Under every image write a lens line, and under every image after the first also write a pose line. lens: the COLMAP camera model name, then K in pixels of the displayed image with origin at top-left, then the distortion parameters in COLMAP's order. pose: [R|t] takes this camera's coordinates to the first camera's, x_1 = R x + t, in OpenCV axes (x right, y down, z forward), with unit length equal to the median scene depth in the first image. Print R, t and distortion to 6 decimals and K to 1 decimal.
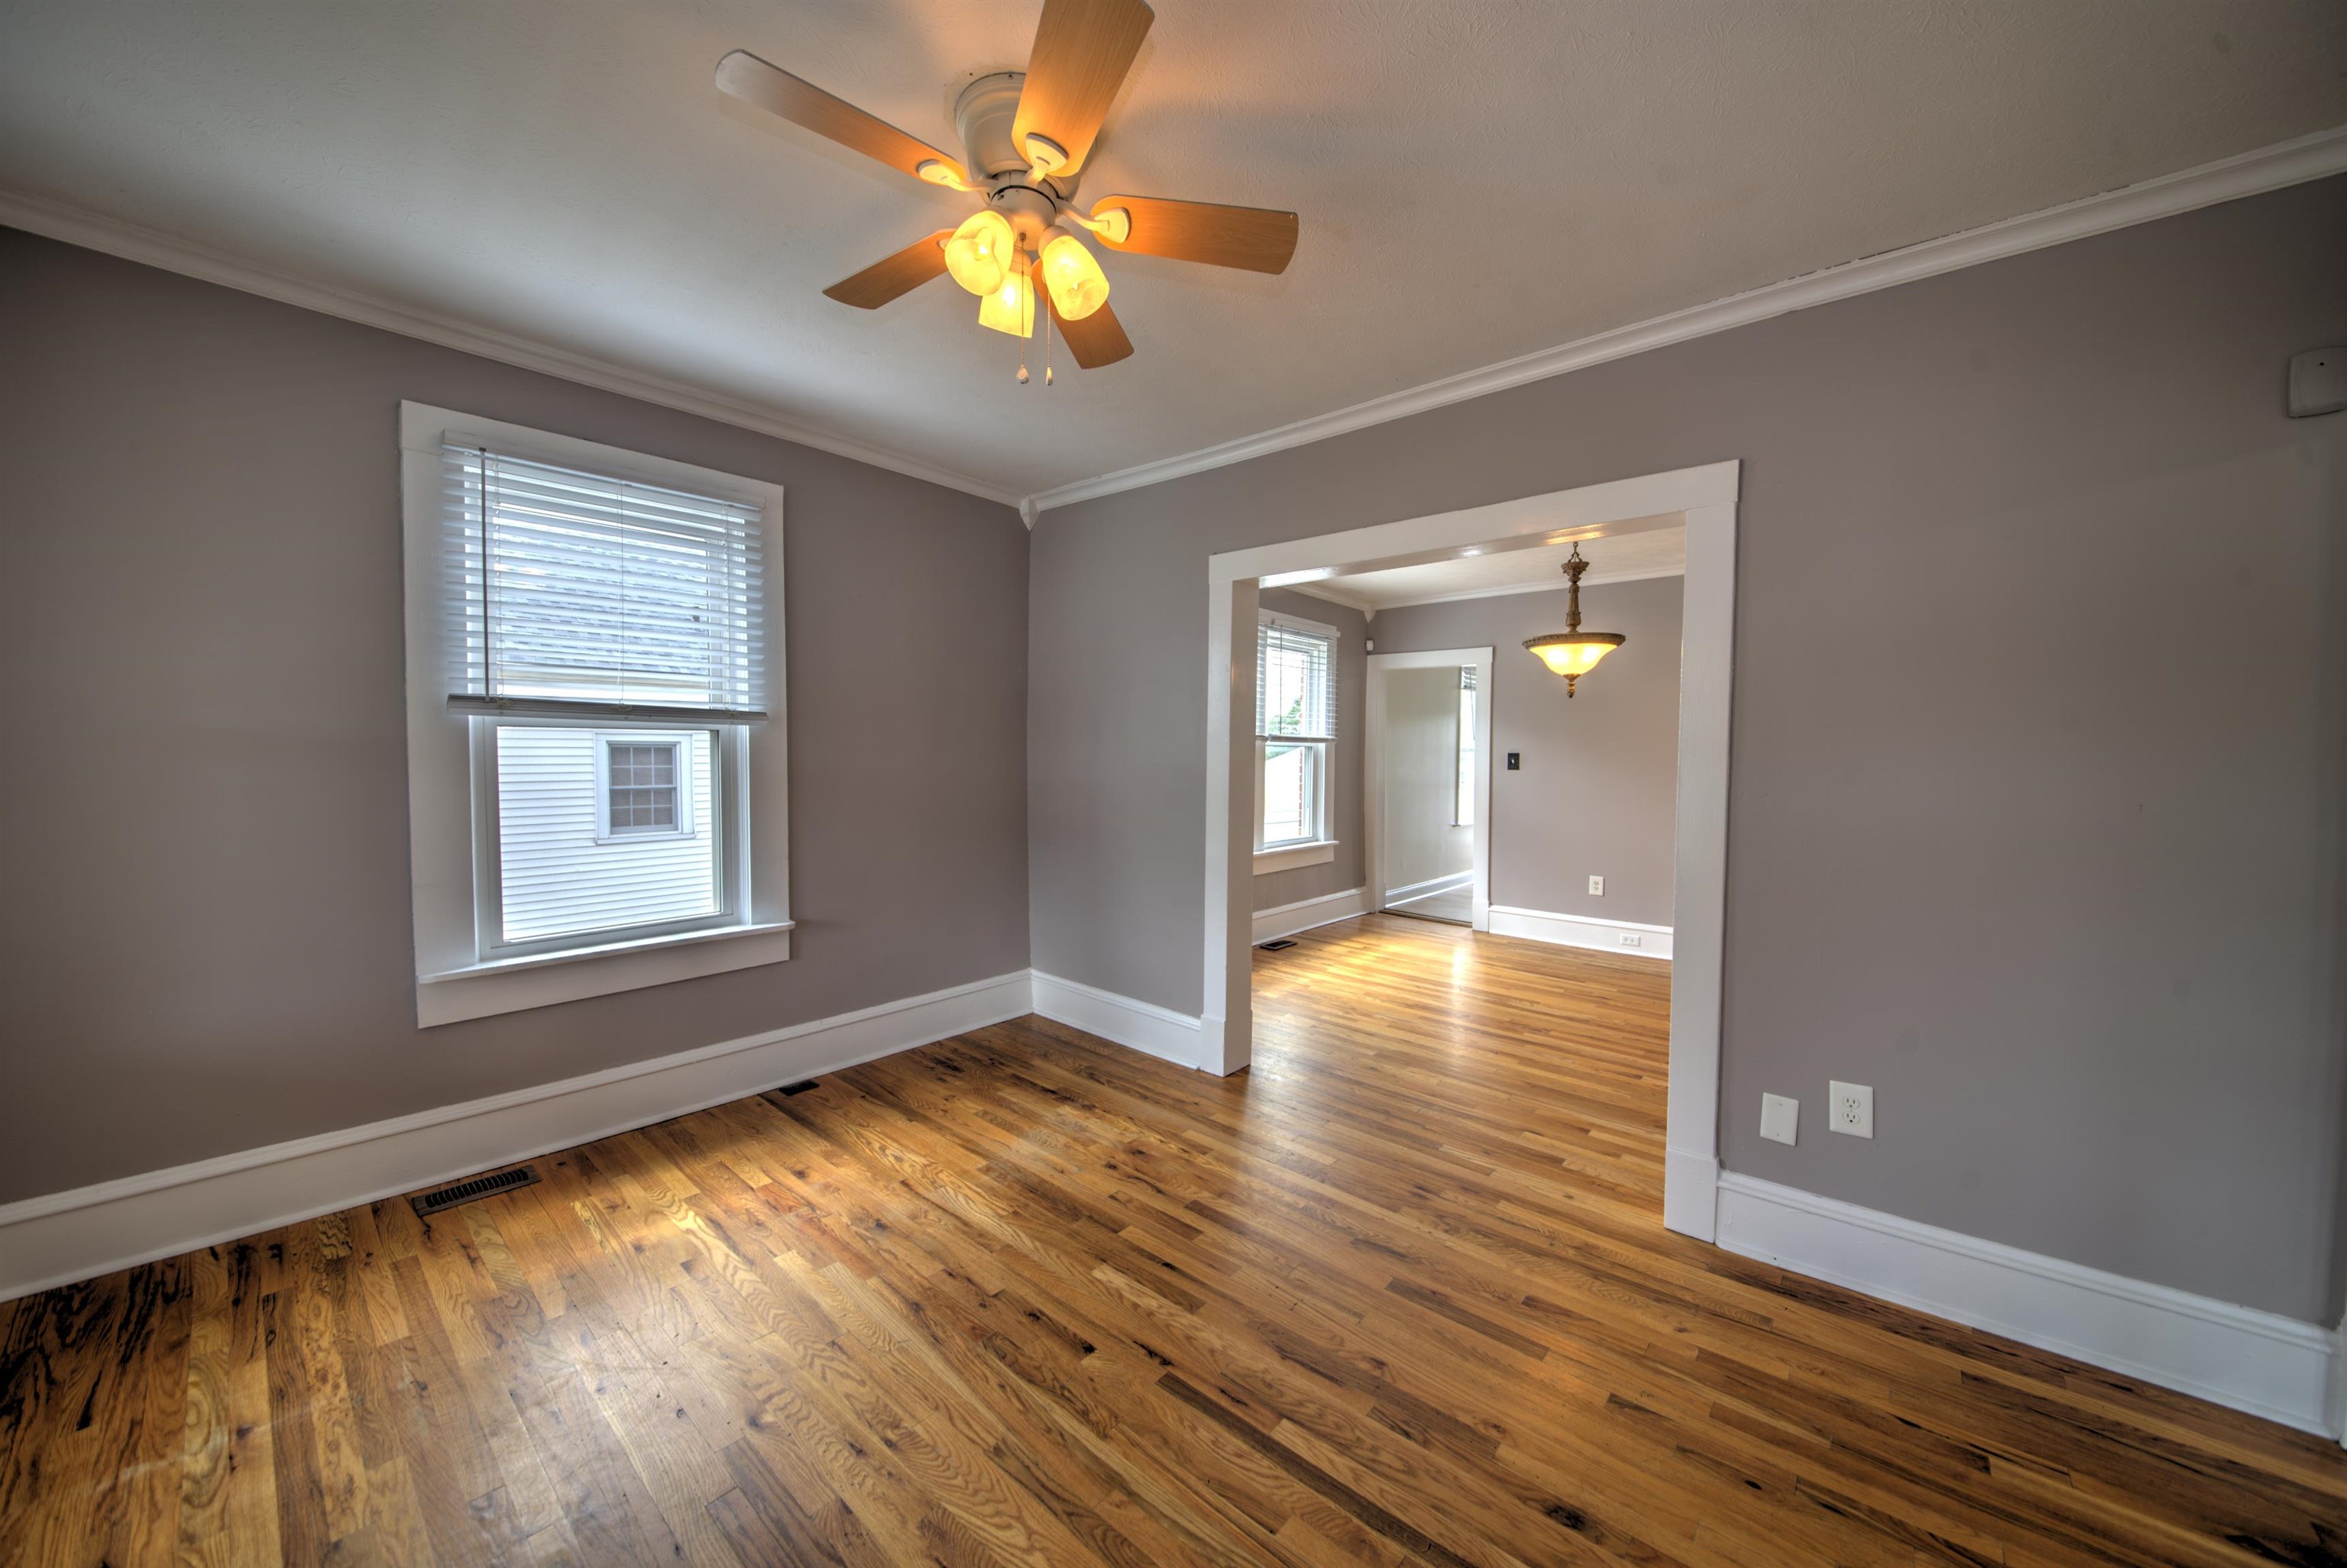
lens RADIAL K [[828.4, 0, 1176.8], [0, 828.4, 790.6], [0, 0, 1]] dist [0.043290, -0.016835]
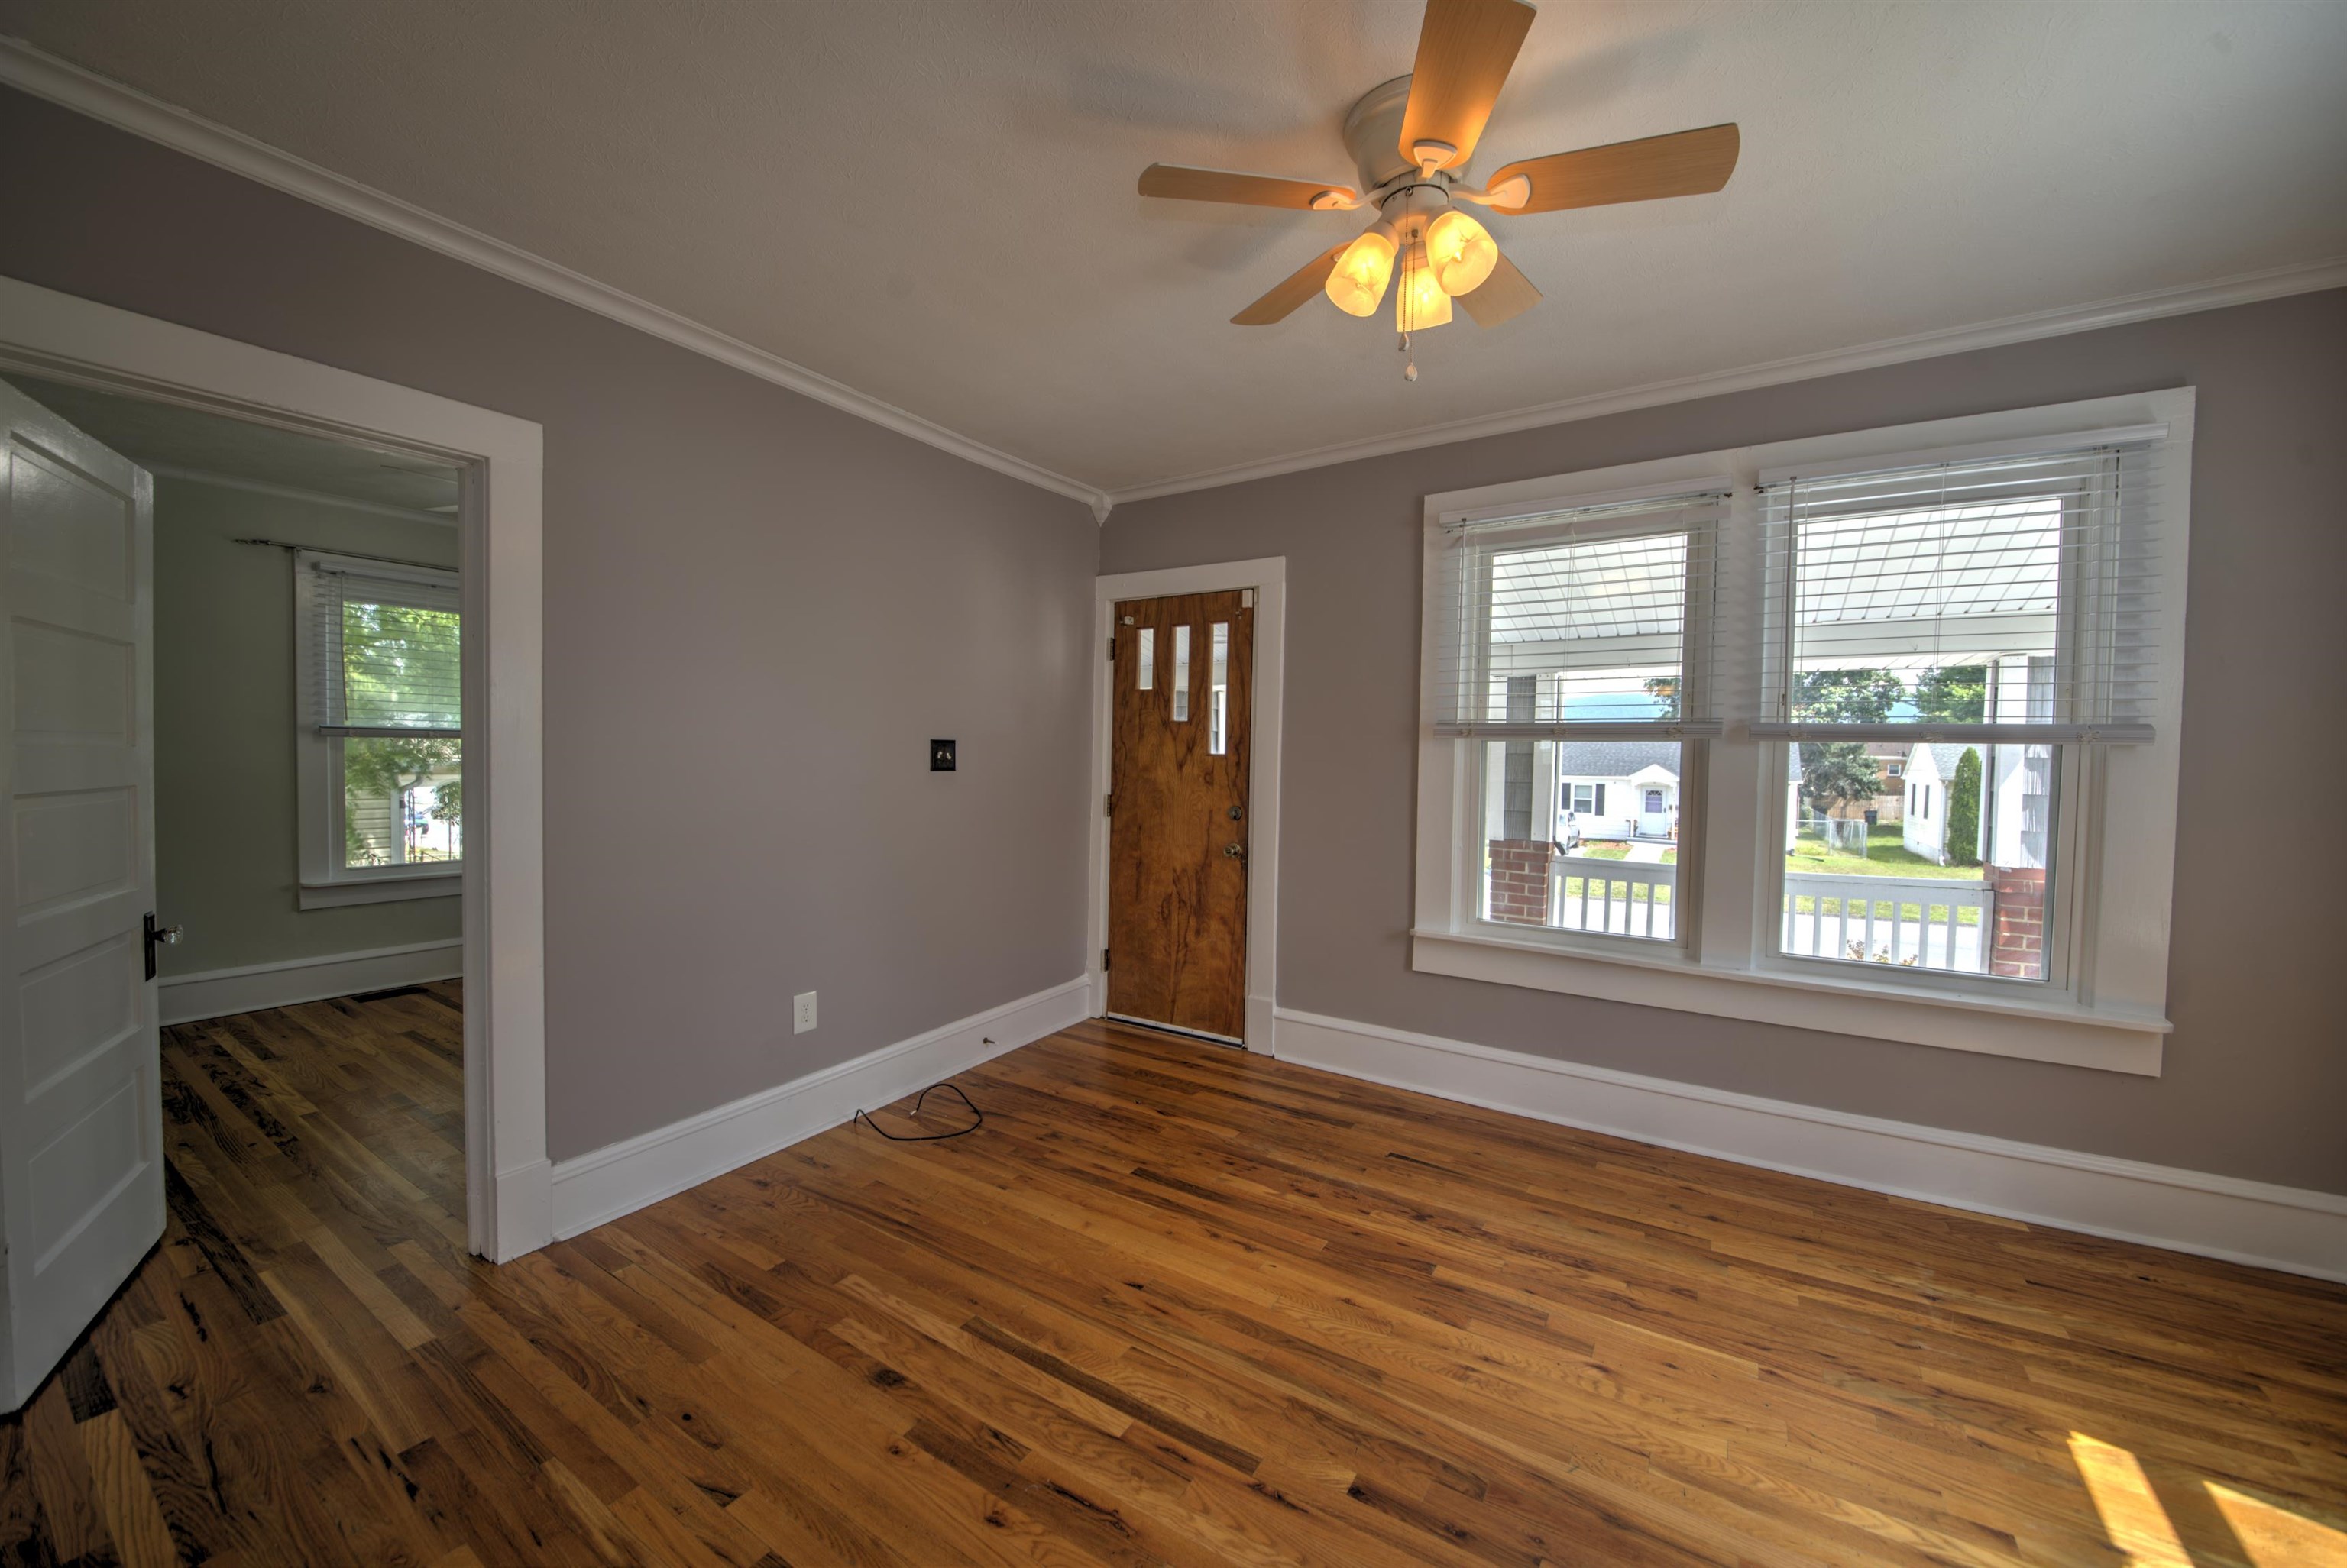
lens RADIAL K [[872.0, 0, 1169.2], [0, 872.0, 786.5], [0, 0, 1]] dist [0.001323, -0.010183]
pose [[-0.989835, -0.020349, -0.140756, 0.091491], [-0.031409, 0.996551, 0.076812, -0.030516], [0.138708, 0.080452, -0.987060, 0.782738]]
